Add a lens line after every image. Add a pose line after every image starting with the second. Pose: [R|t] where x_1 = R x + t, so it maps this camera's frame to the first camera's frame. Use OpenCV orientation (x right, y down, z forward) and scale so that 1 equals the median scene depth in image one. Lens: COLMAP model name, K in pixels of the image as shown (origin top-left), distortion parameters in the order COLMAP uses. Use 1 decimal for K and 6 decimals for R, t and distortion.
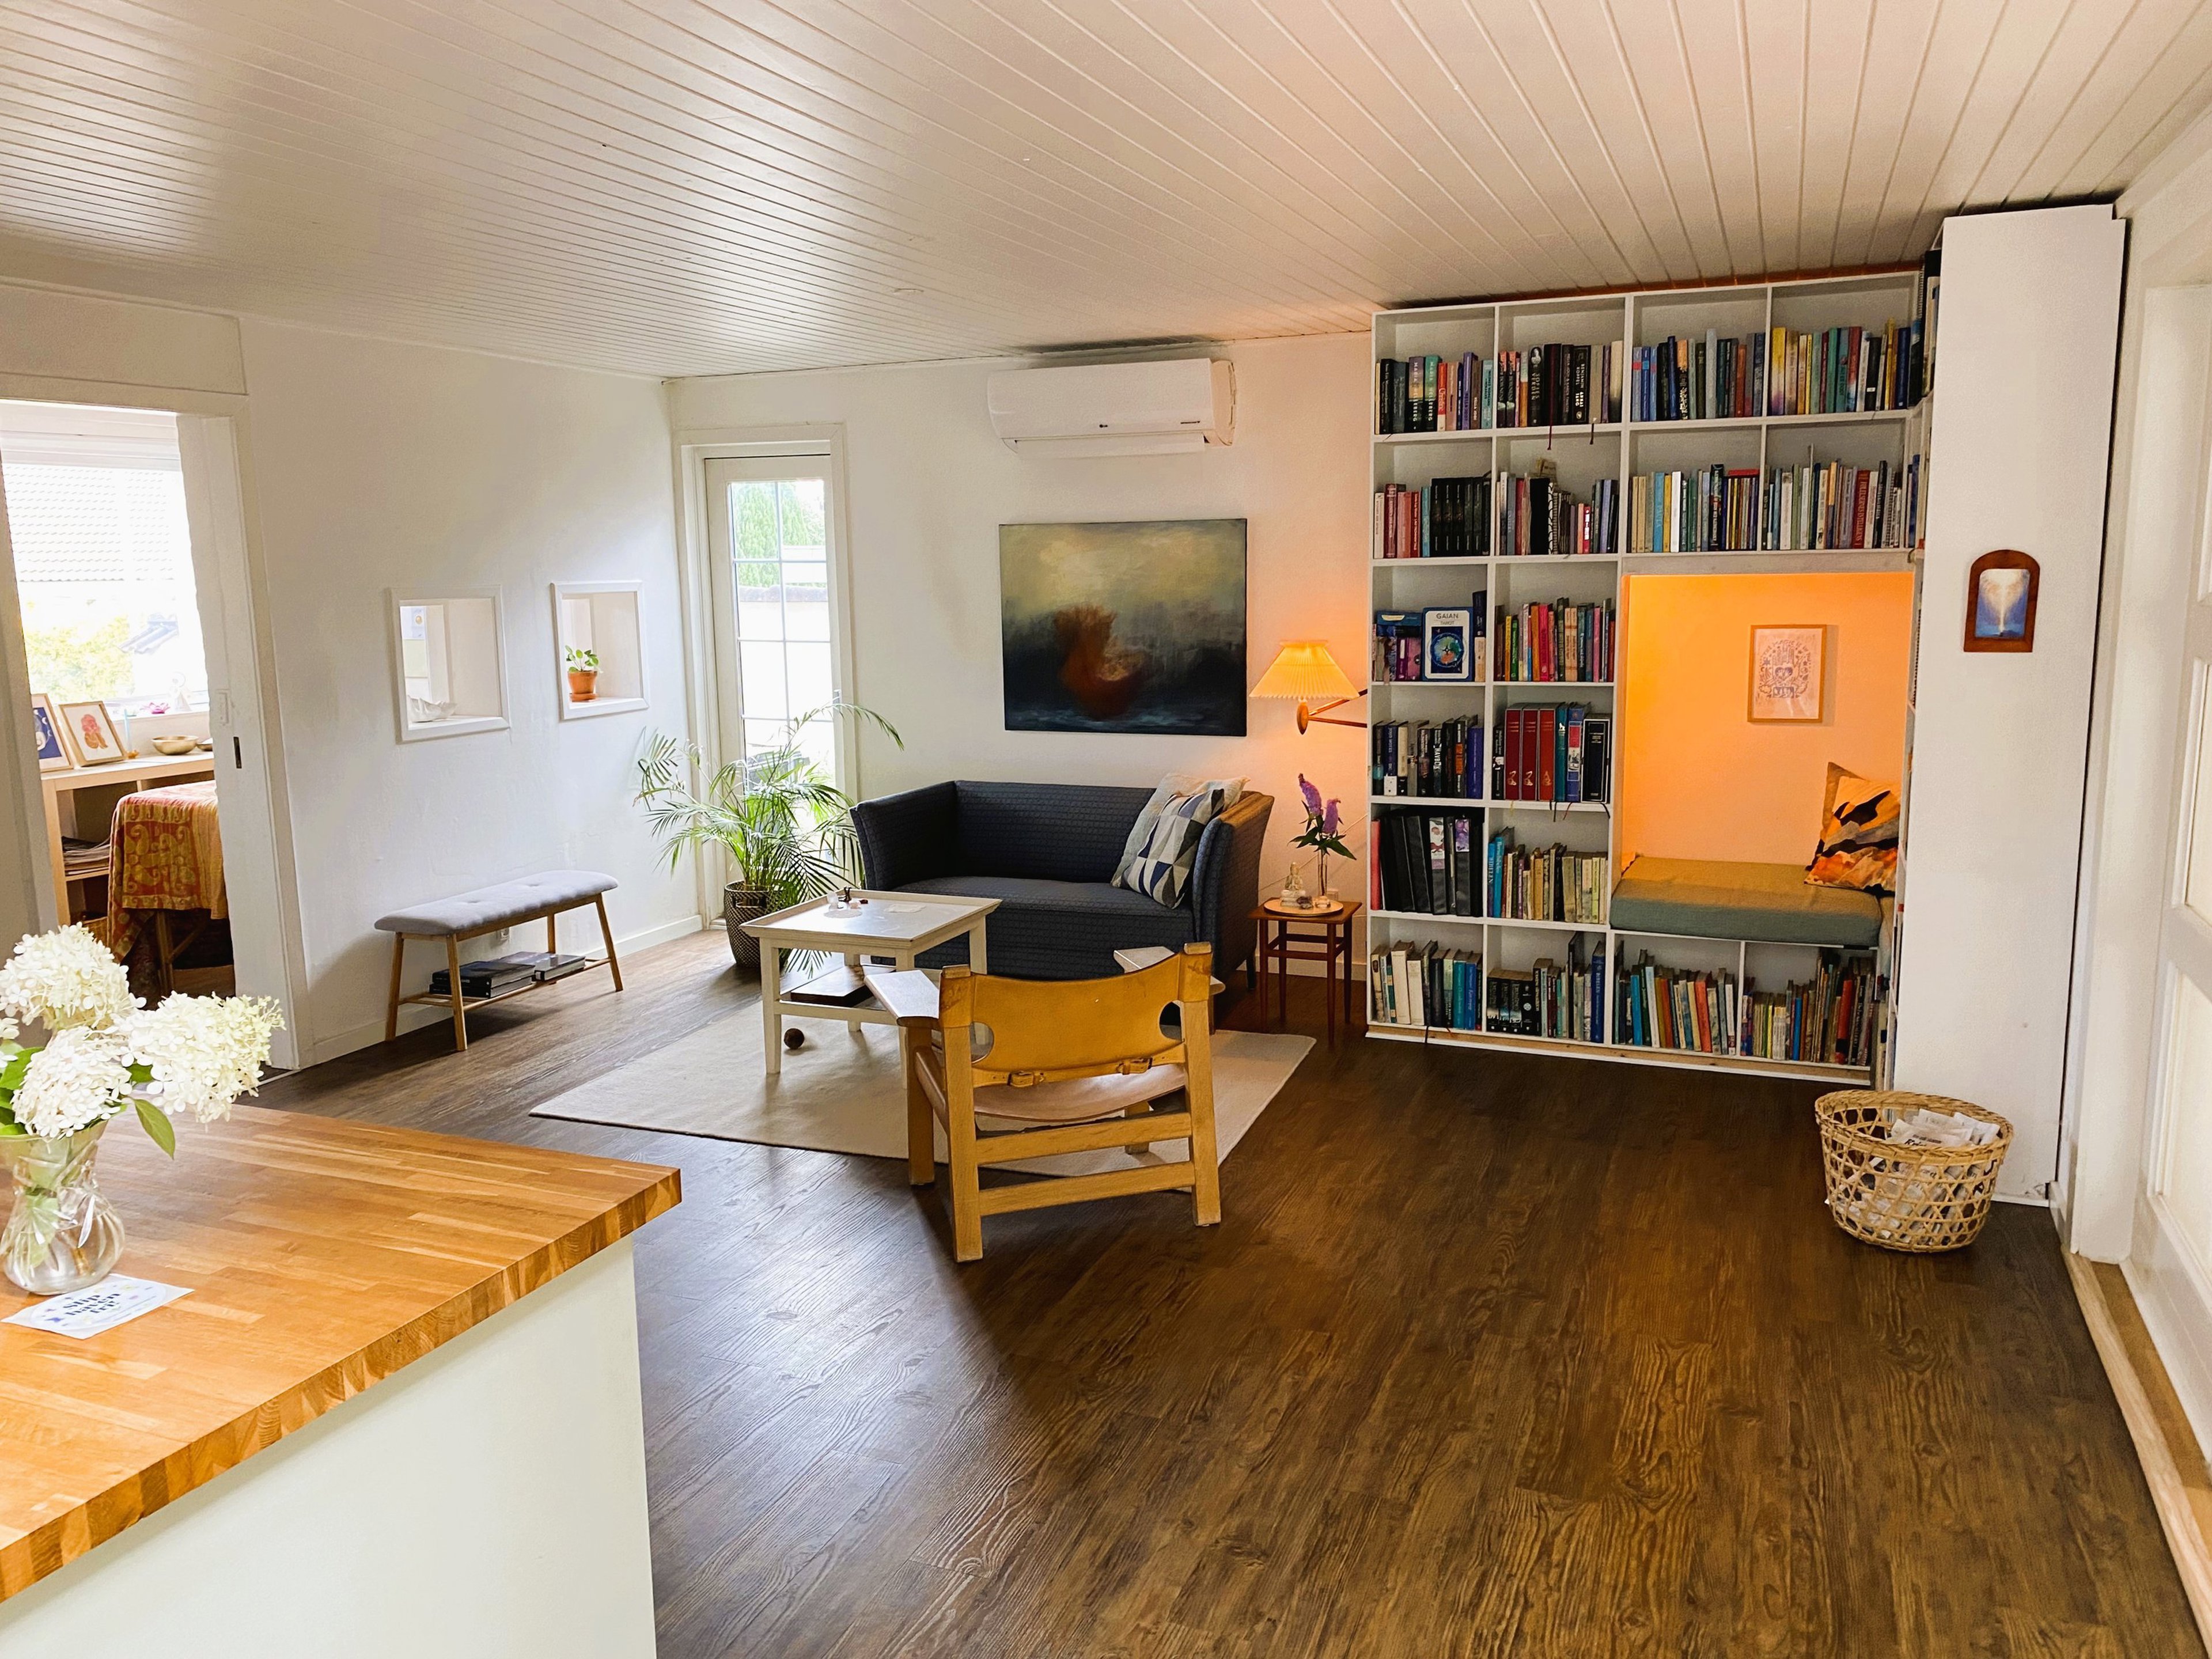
lens RADIAL K [[1672.2, 0, 1104.3], [0, 1672.2, 834.3], [0, 0, 1]] dist [-0.001444, -0.020666]
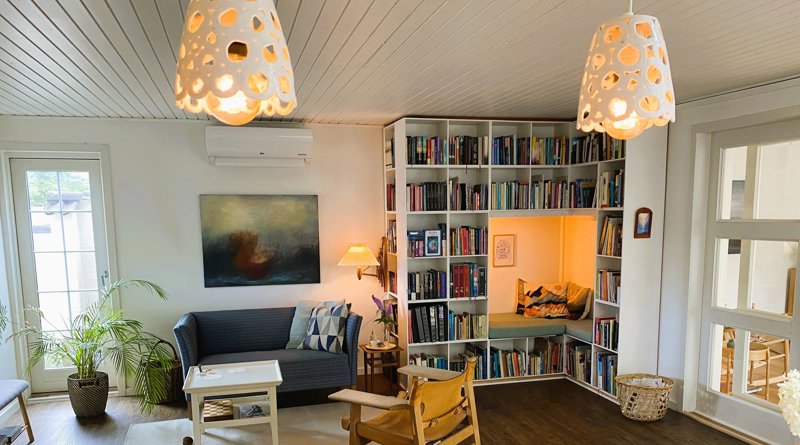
lens RADIAL K [[629.5, 0, 421.0], [0, 629.5, 304.3], [0, 0, 1]] dist [0.043465, -0.034813]
pose [[0.782822, -0.084123, 0.616533, -0.455420], [0.098349, 0.995092, 0.010900, -0.026989], [-0.614424, 0.052103, 0.787254, 0.209729]]
